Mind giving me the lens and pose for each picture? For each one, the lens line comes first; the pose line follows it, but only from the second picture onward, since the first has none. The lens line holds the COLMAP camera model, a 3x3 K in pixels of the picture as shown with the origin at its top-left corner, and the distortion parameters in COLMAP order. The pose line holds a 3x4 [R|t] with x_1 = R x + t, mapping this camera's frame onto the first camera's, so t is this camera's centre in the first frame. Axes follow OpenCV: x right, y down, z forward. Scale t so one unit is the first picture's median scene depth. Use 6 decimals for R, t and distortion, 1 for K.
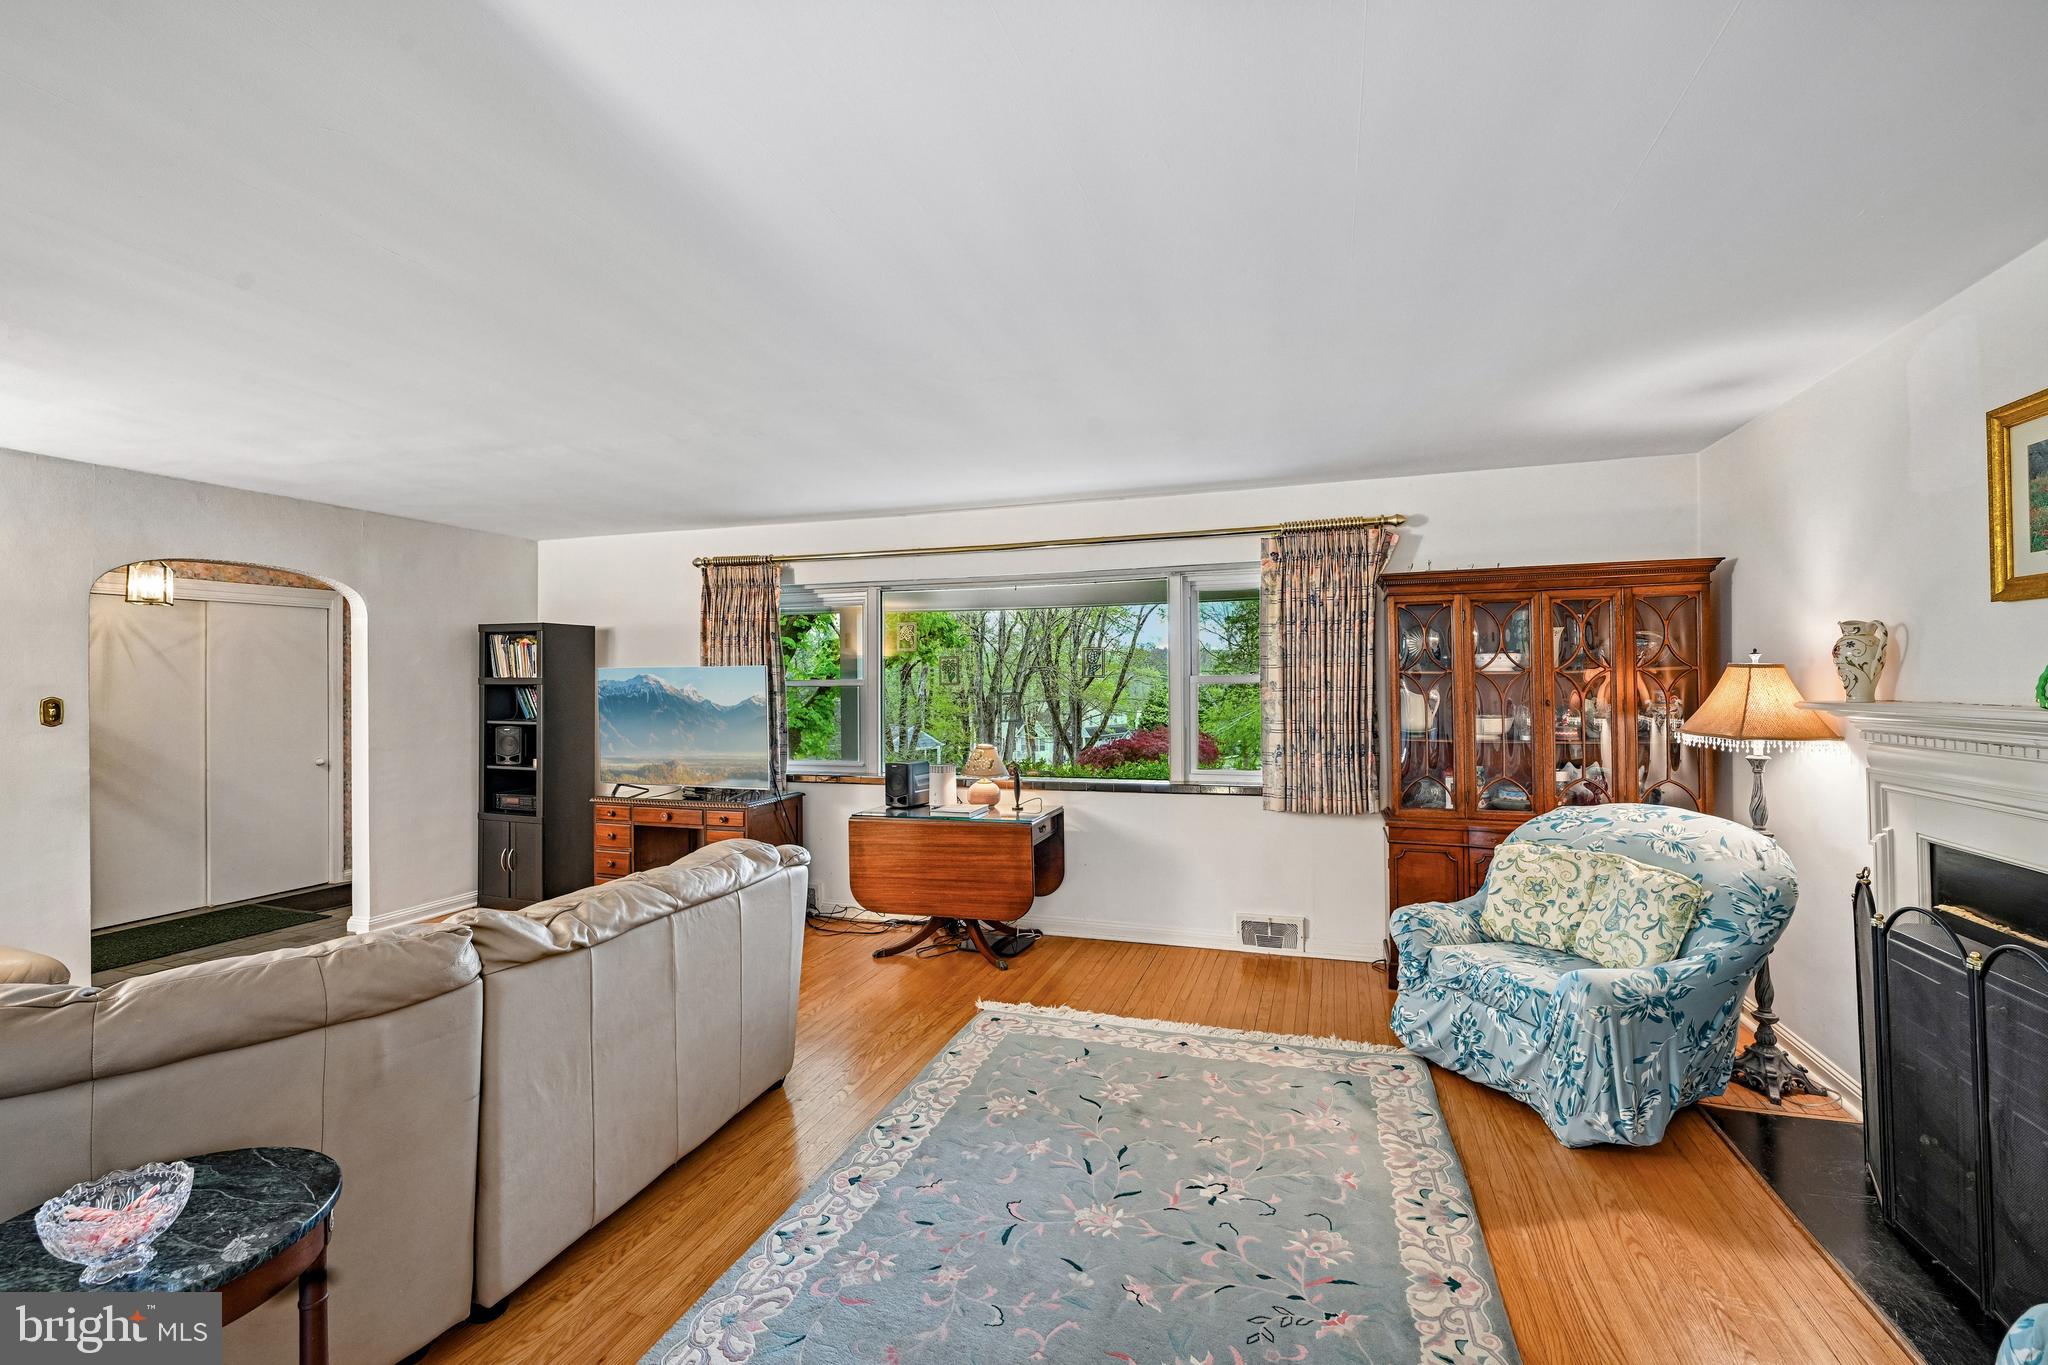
lens RADIAL K [[895.1, 0, 1026.1], [0, 895.1, 676.4], [0, 0, 1]] dist [-0.000750, 0.000372]
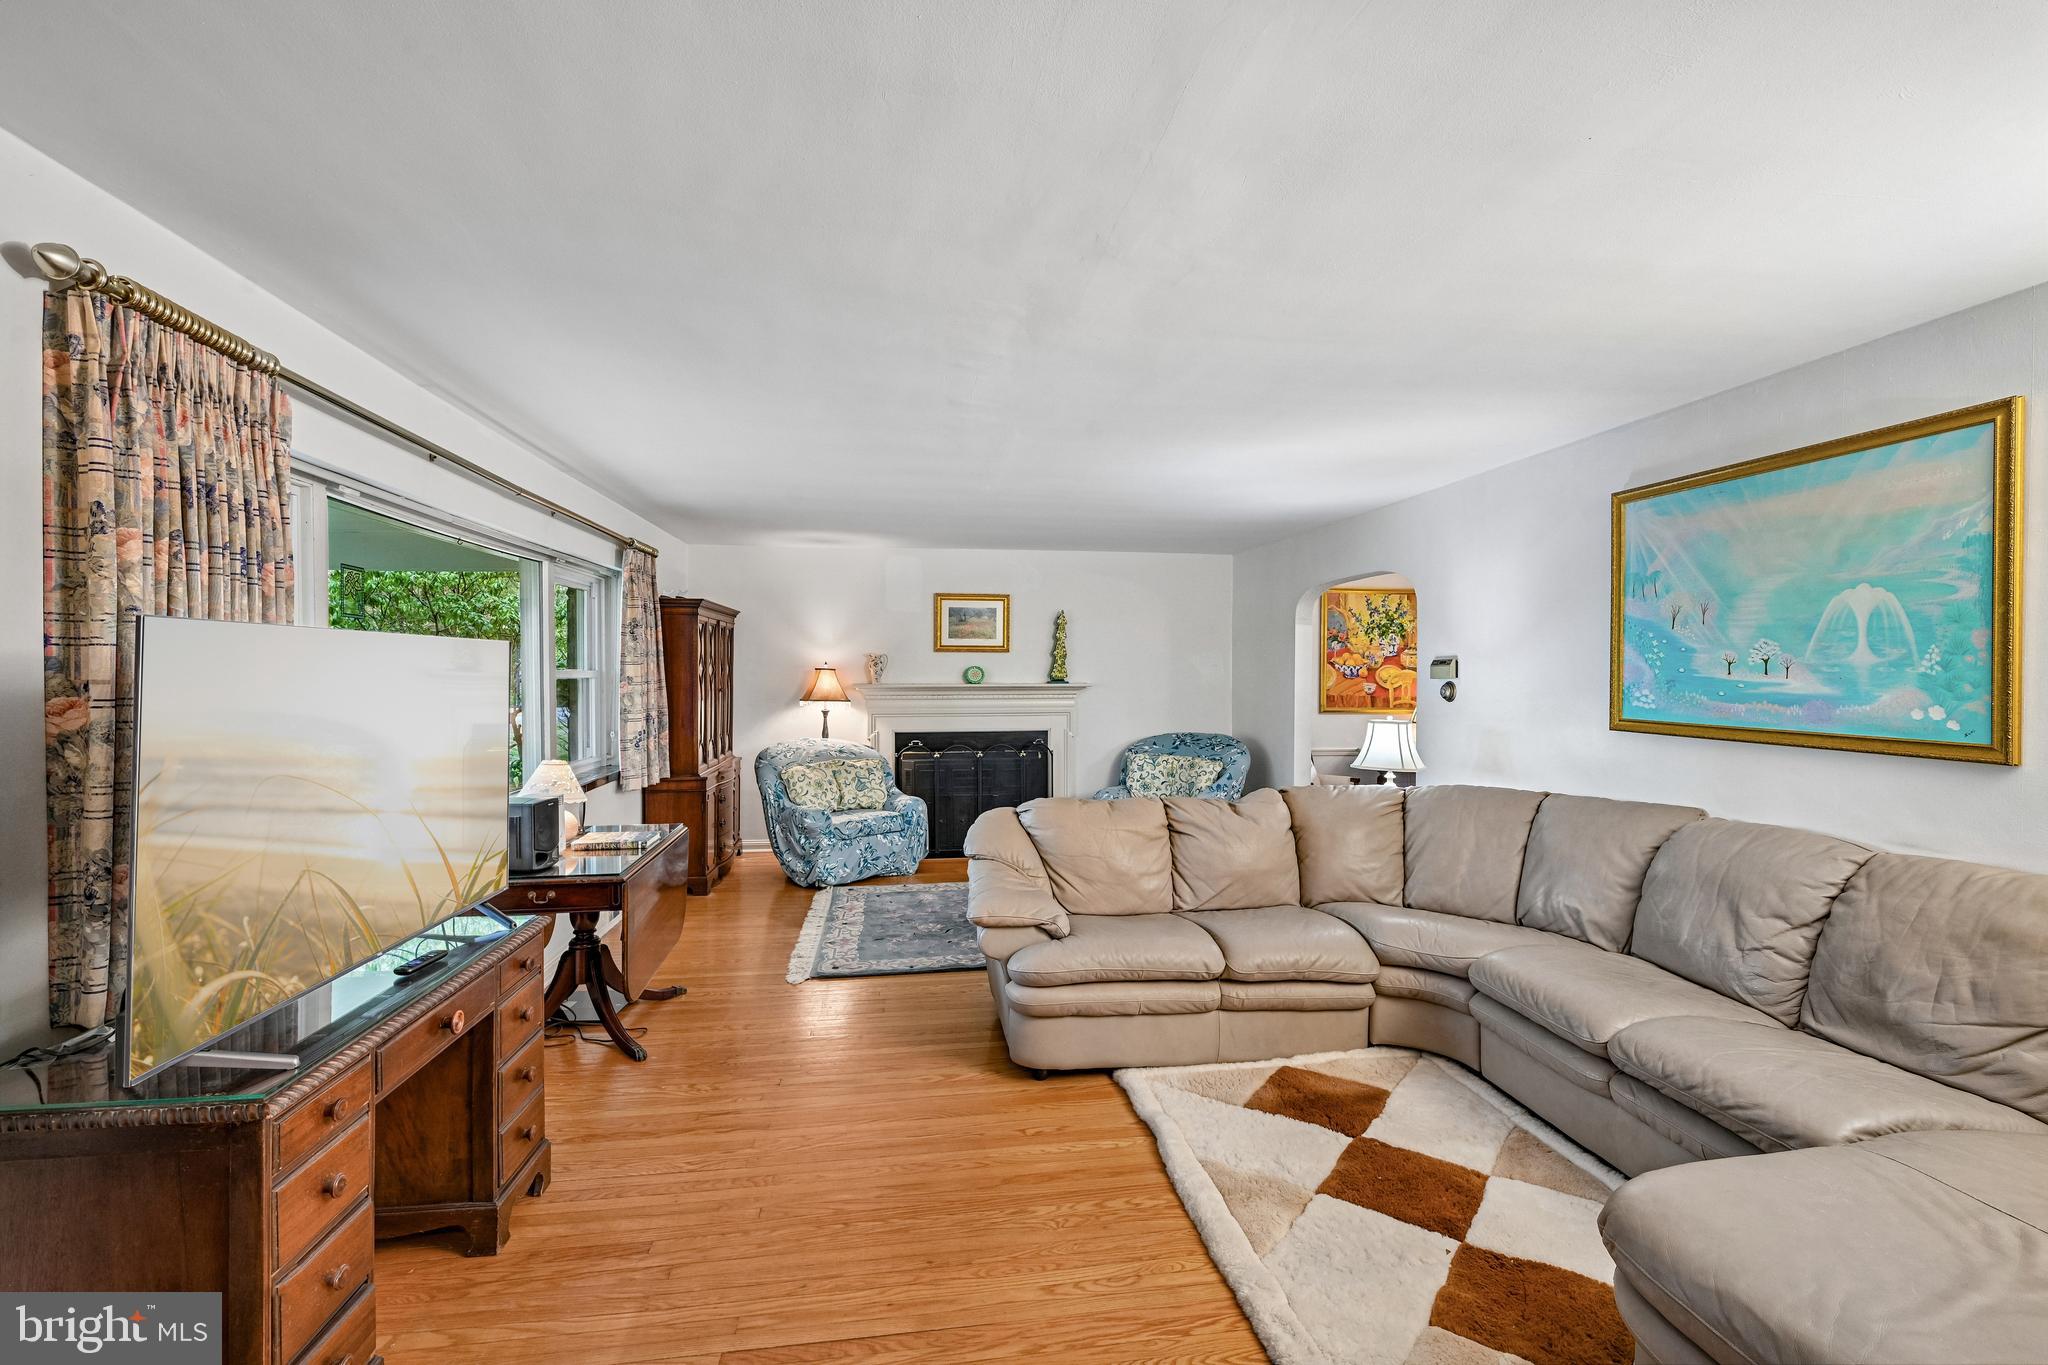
lens RADIAL K [[895.1, 0, 1023.9], [0, 895.1, 675.8], [0, 0, 1]] dist [-0.000750, 0.000372]
pose [[-0.452714, 0.004325, 0.891645, -1.074307], [-0.000669, 0.999986, -0.005190, 0.011250], [-0.891655, -0.002946, -0.452705, 1.193625]]
